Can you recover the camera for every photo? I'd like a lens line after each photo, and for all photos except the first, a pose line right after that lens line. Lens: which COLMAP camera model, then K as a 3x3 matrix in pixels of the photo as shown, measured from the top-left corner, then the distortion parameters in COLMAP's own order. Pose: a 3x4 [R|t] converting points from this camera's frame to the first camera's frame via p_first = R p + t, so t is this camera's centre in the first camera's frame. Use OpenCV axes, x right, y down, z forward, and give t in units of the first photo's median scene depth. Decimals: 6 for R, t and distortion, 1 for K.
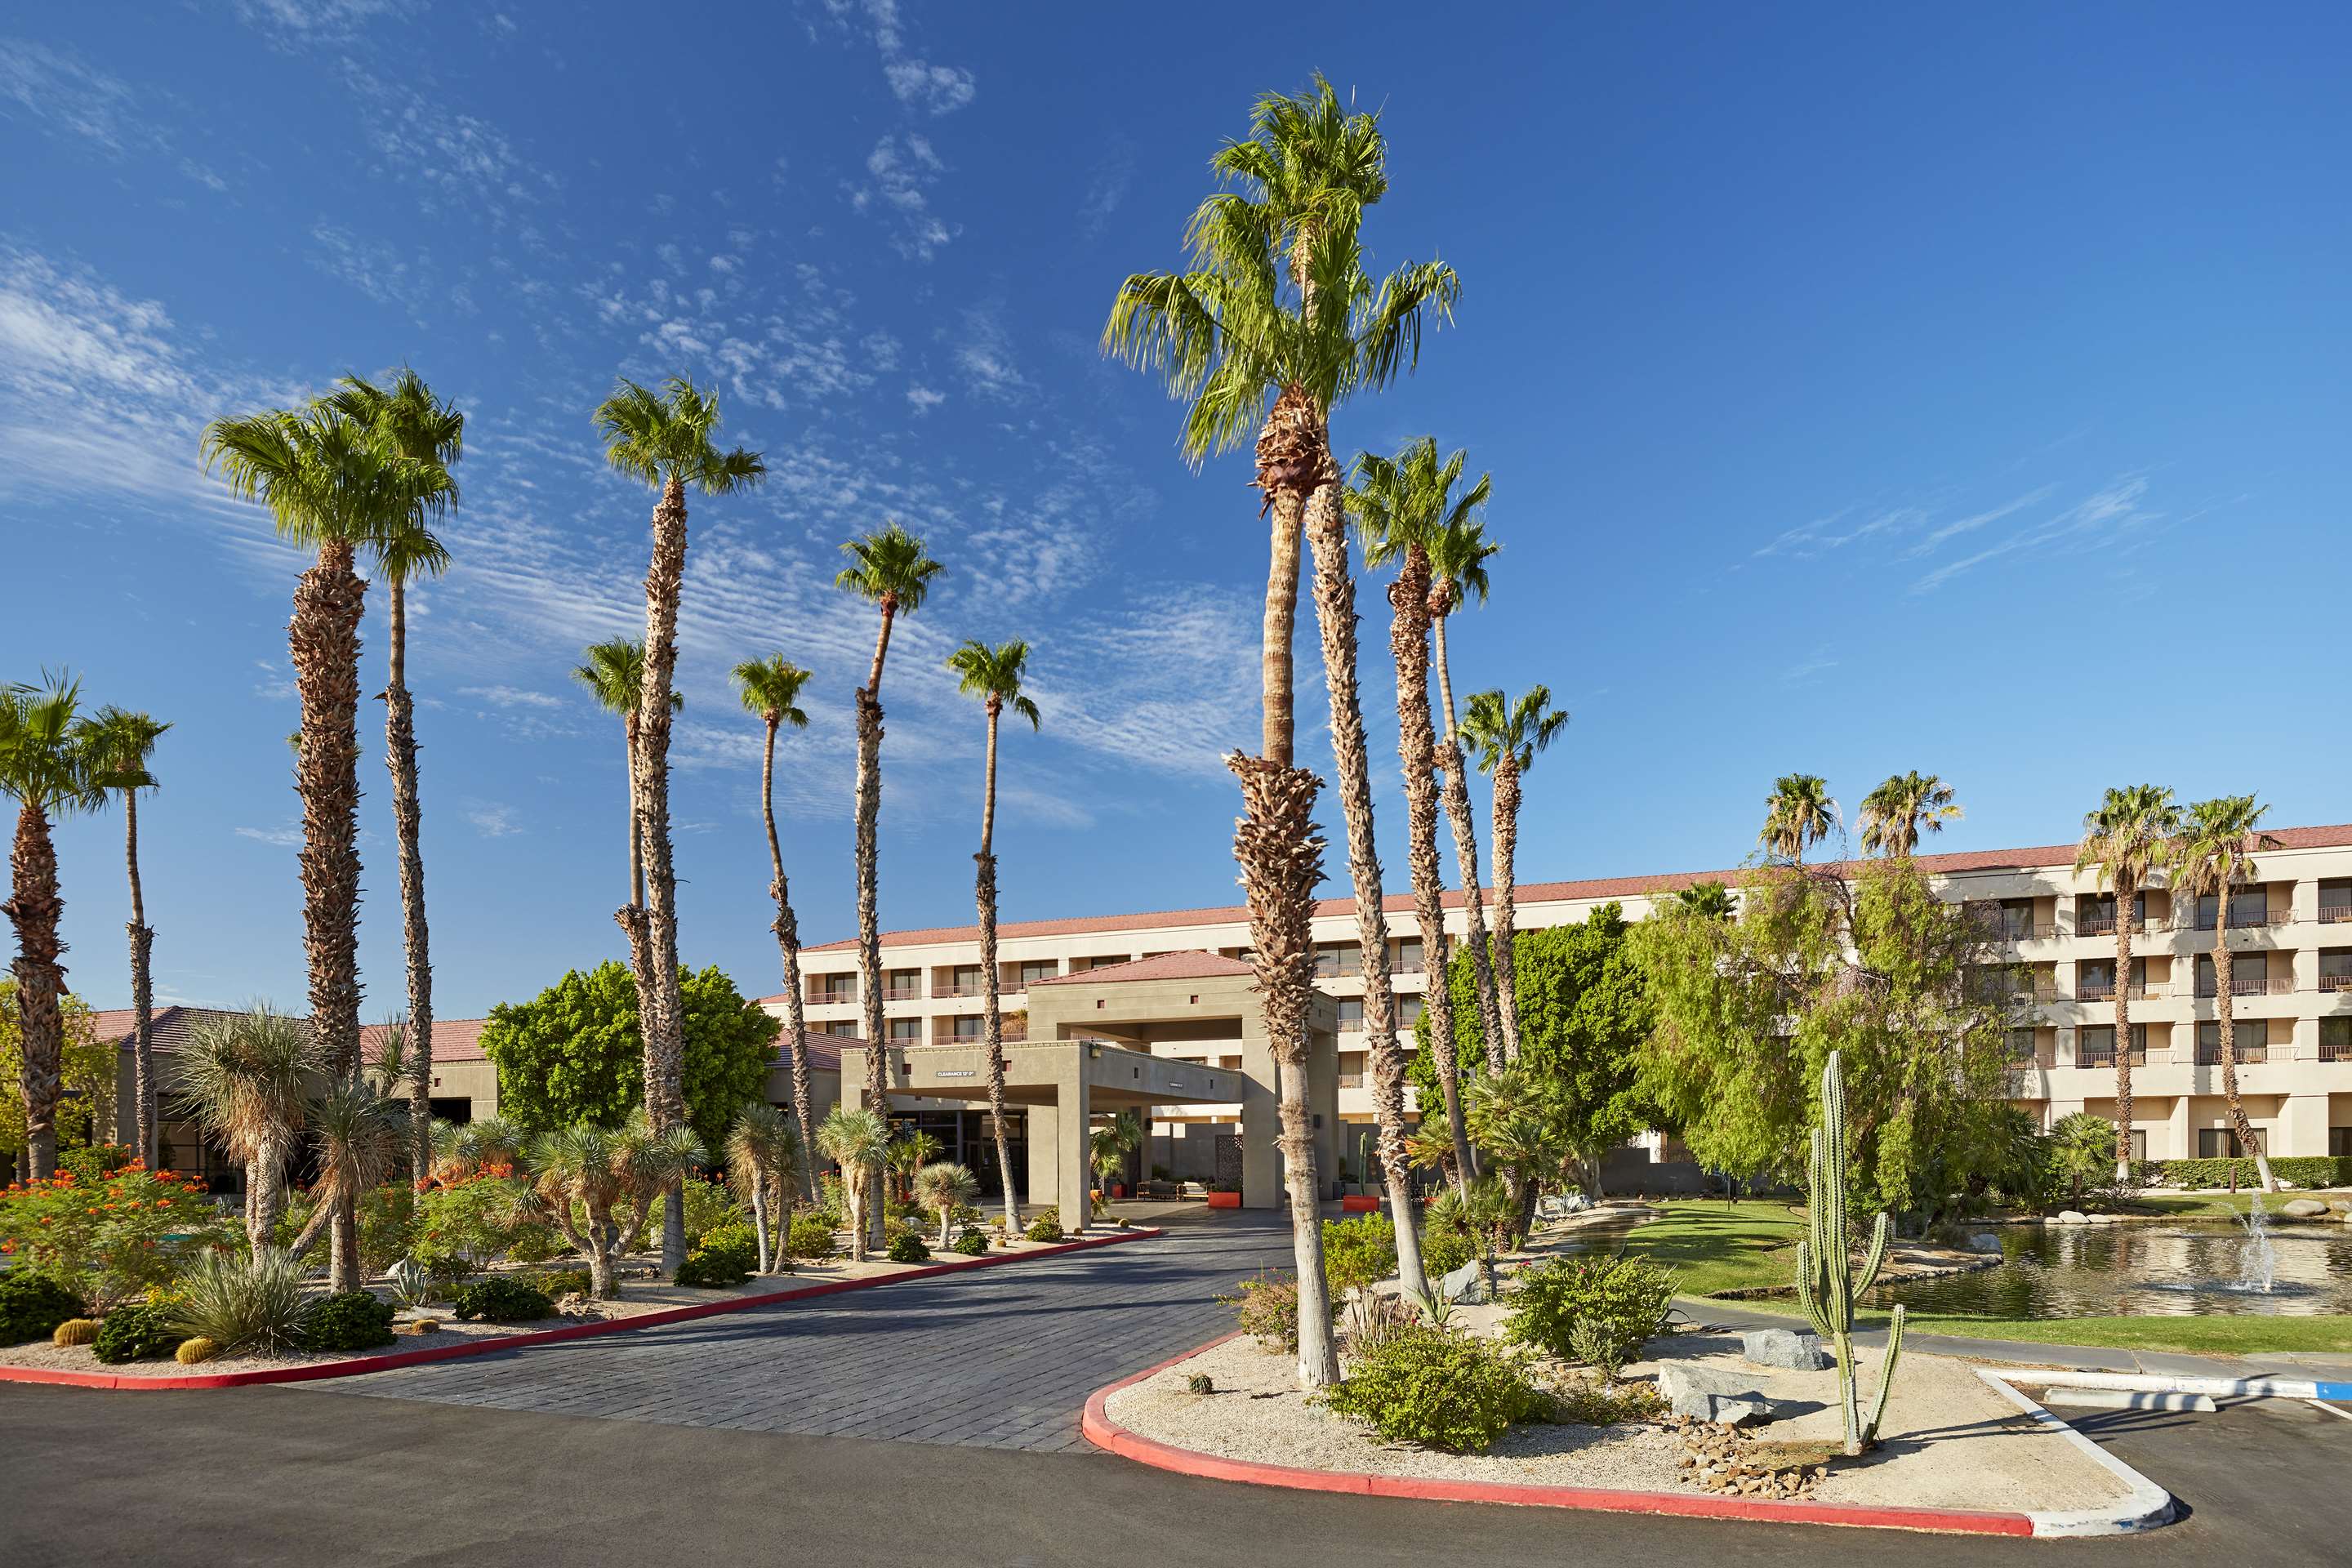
lens RADIAL K [[1332.8, 0, 1198.2], [0, 1332.8, 1167.3], [0, 0, 1]] dist [-0.006054, -0.000443]
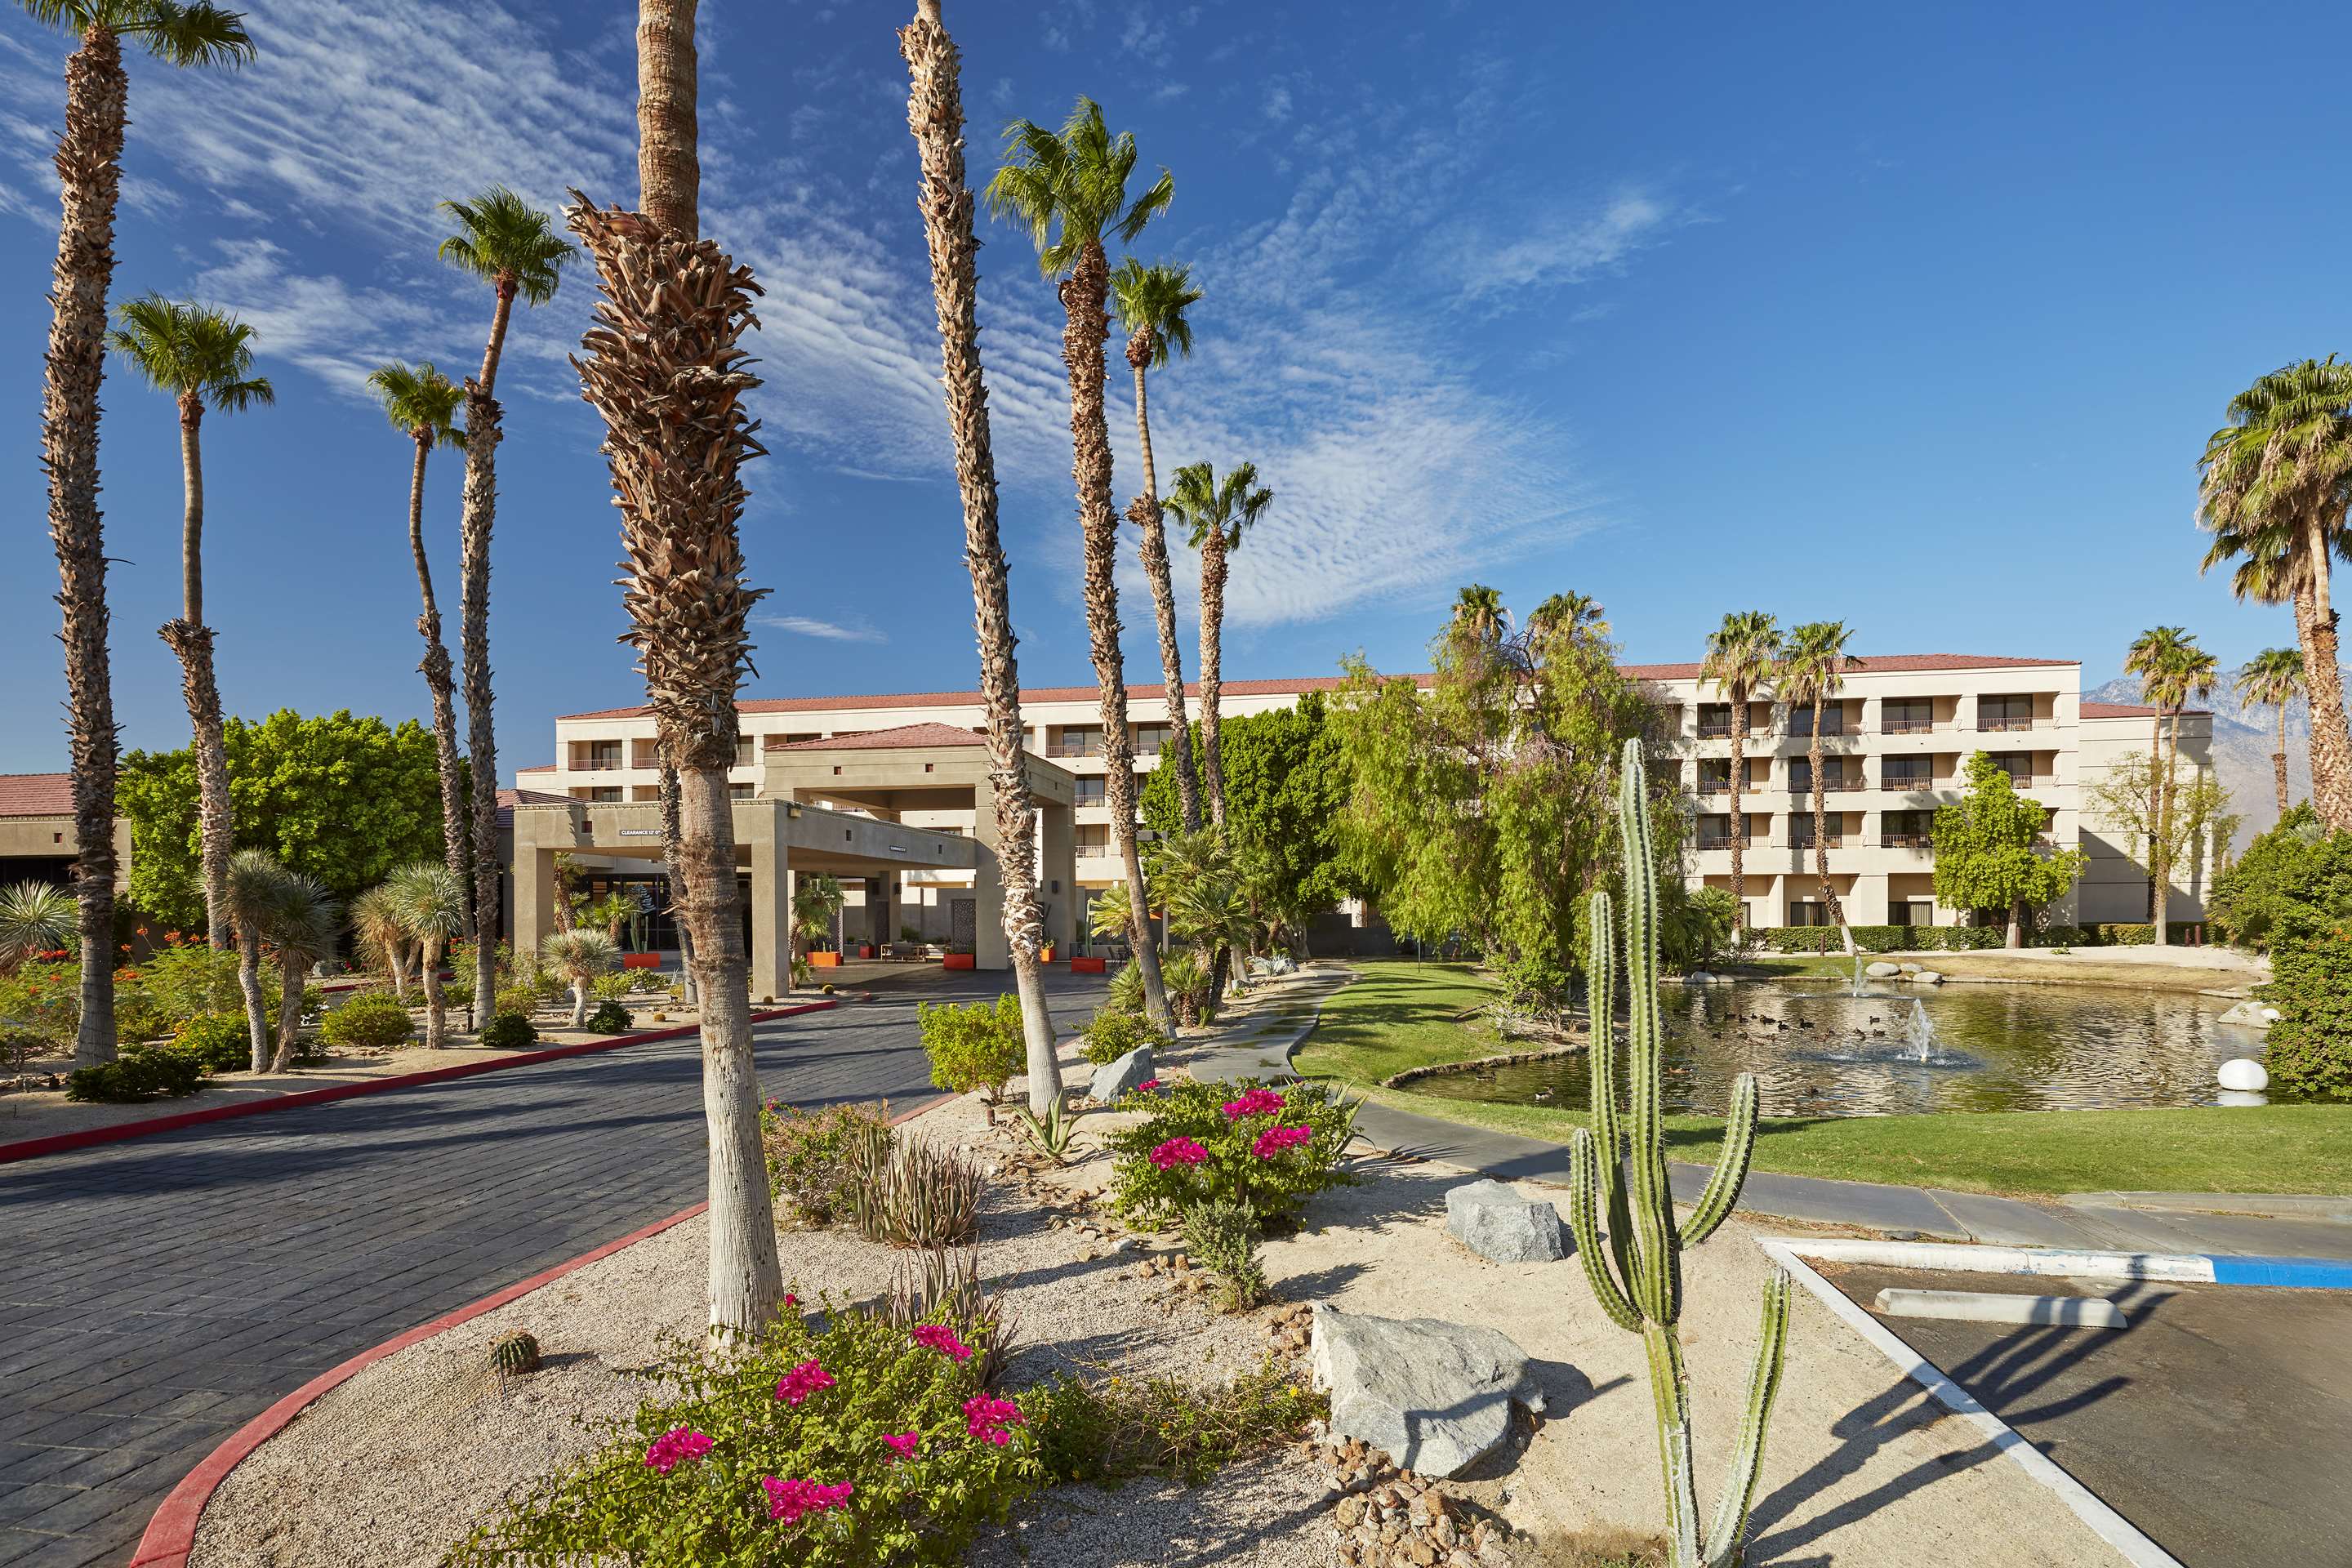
lens RADIAL K [[1101.2, 0, 1186.9], [0, 1101.2, 927.4], [0, 0, 1]] dist [-0.000971, 0.001191]
pose [[0.985107, 0.003335, 0.171913, 0.066138], [-0.003260, 0.999994, -0.000718, -0.004327], [-0.171914, 0.000147, 0.985112, 0.170833]]
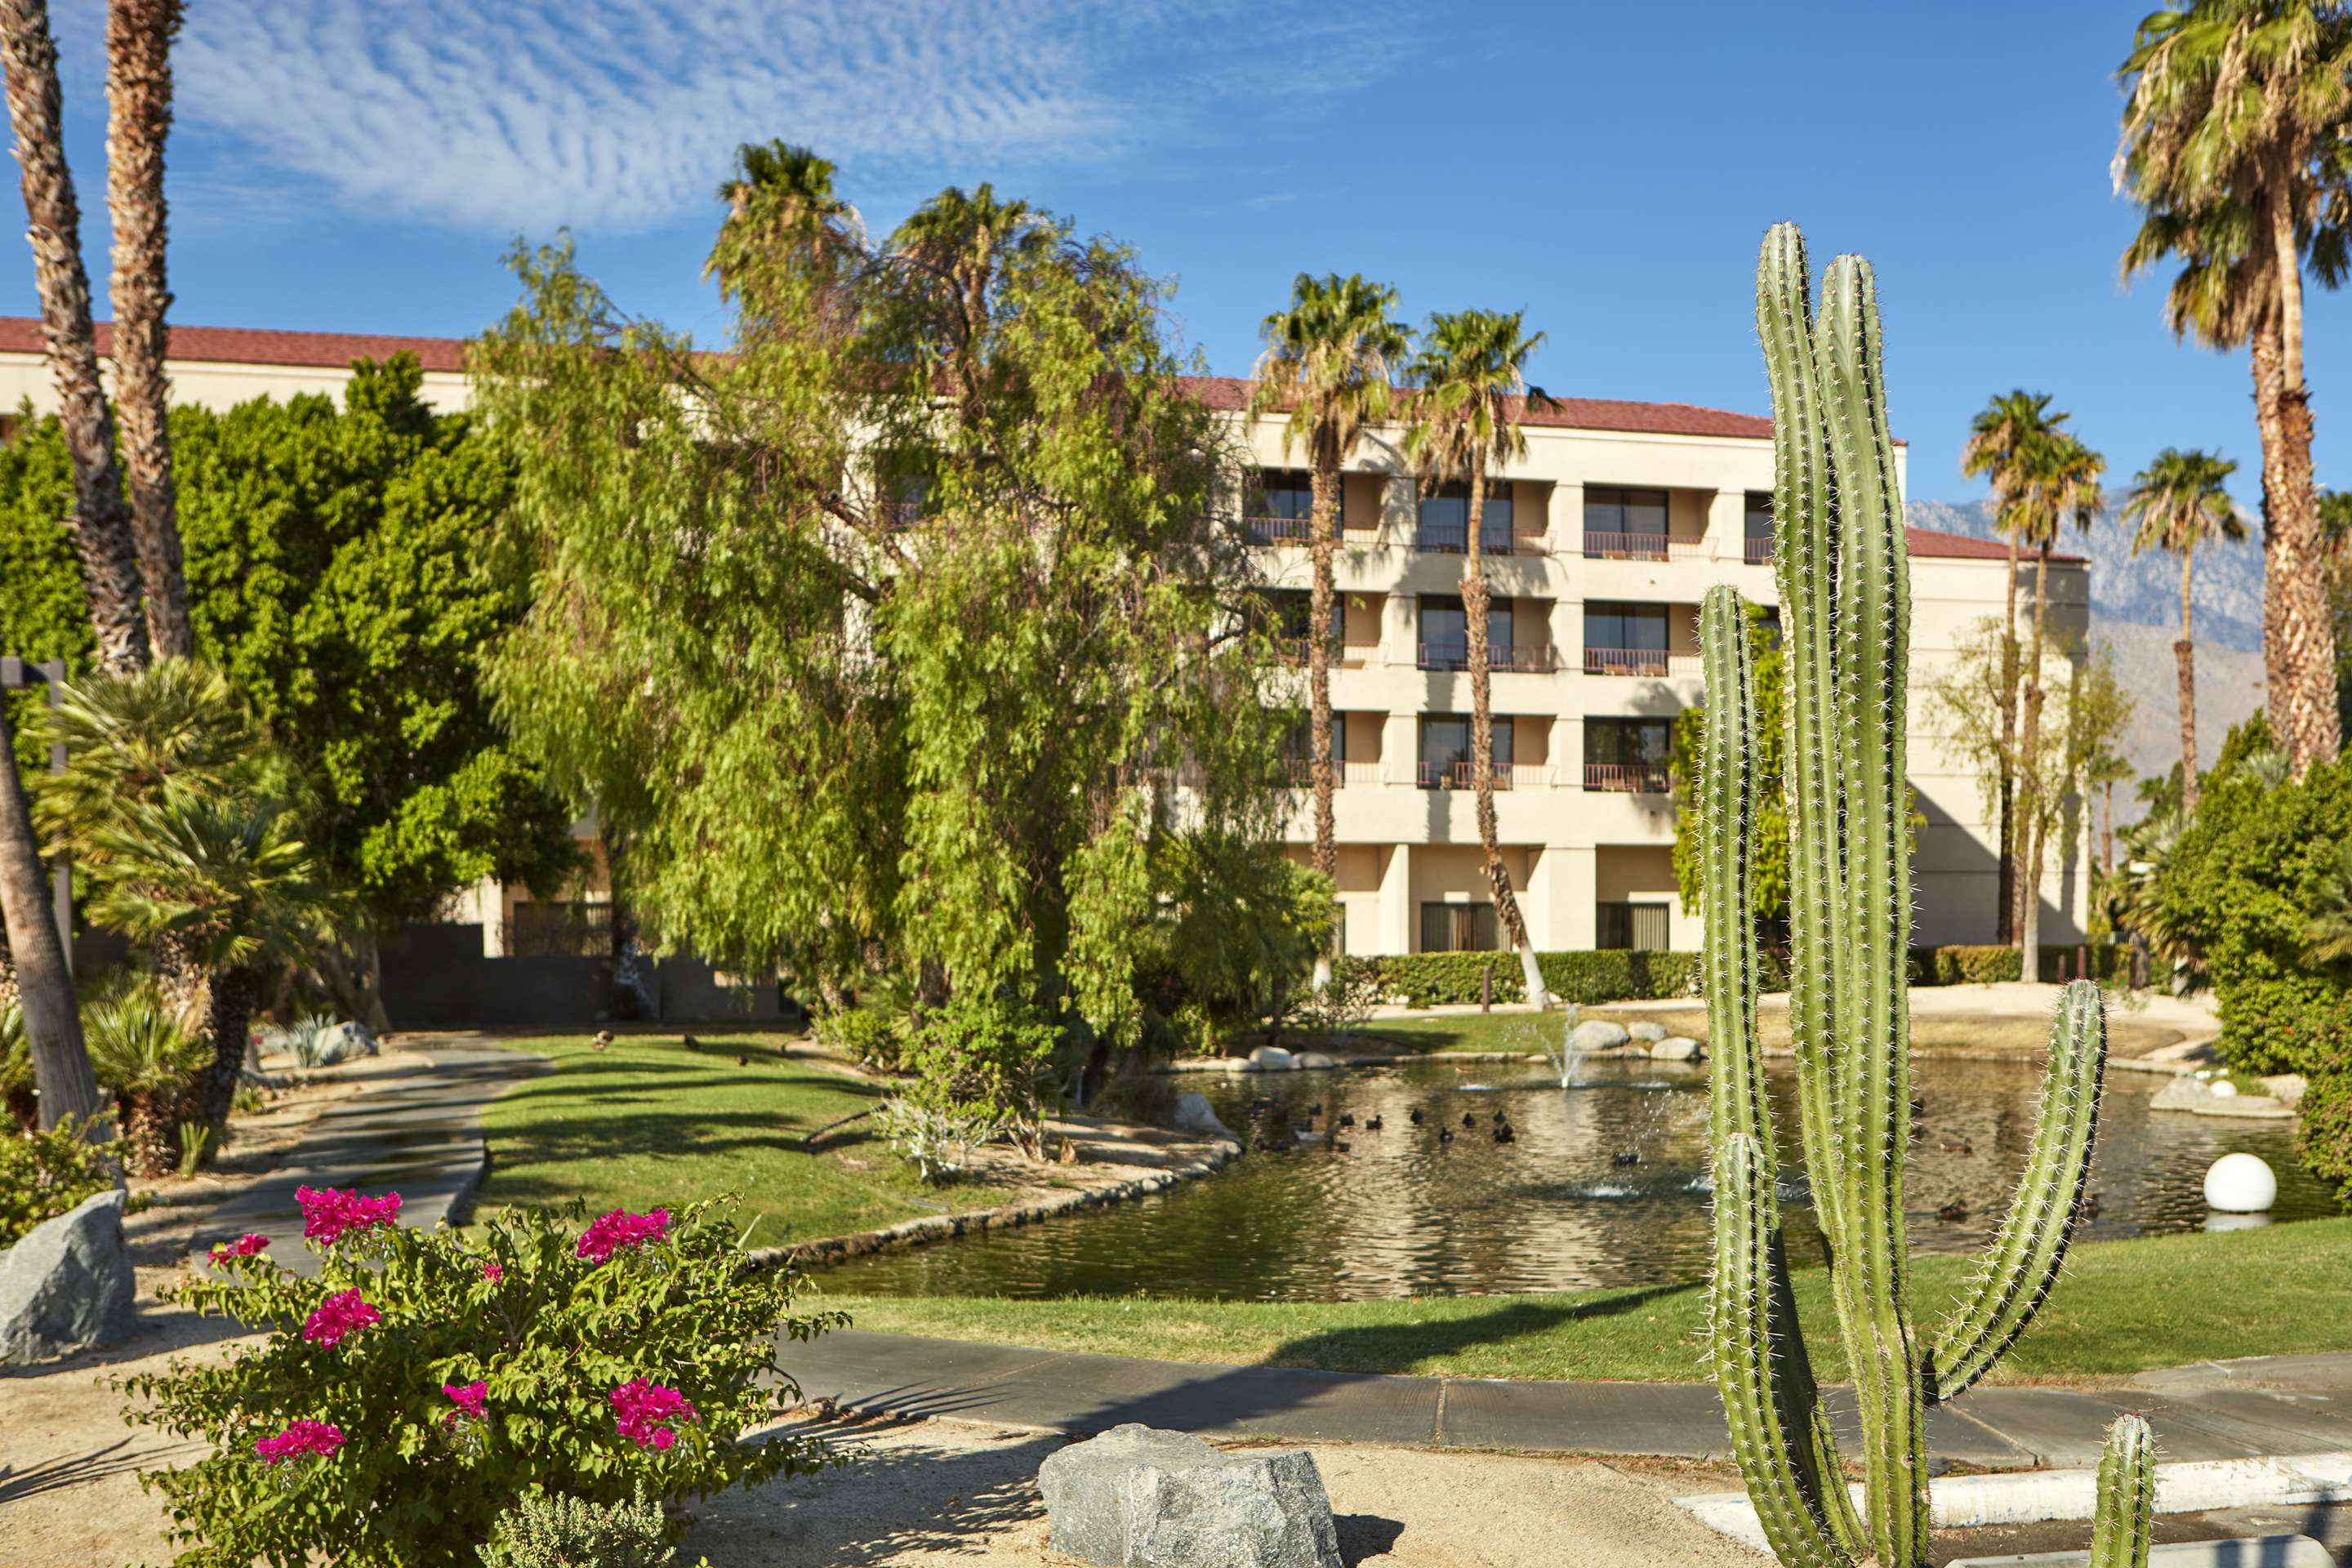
lens RADIAL K [[2615.1, 0, 1195.1], [0, 2615.1, 1088.6], [0, 0, 1]] dist [-0.025802, 0.000000]
pose [[0.821475, -0.026234, 0.569641, 0.044510], [0.003865, 0.999174, 0.040442, 0.008965], [-0.570231, -0.031021, 0.820898, 0.196094]]
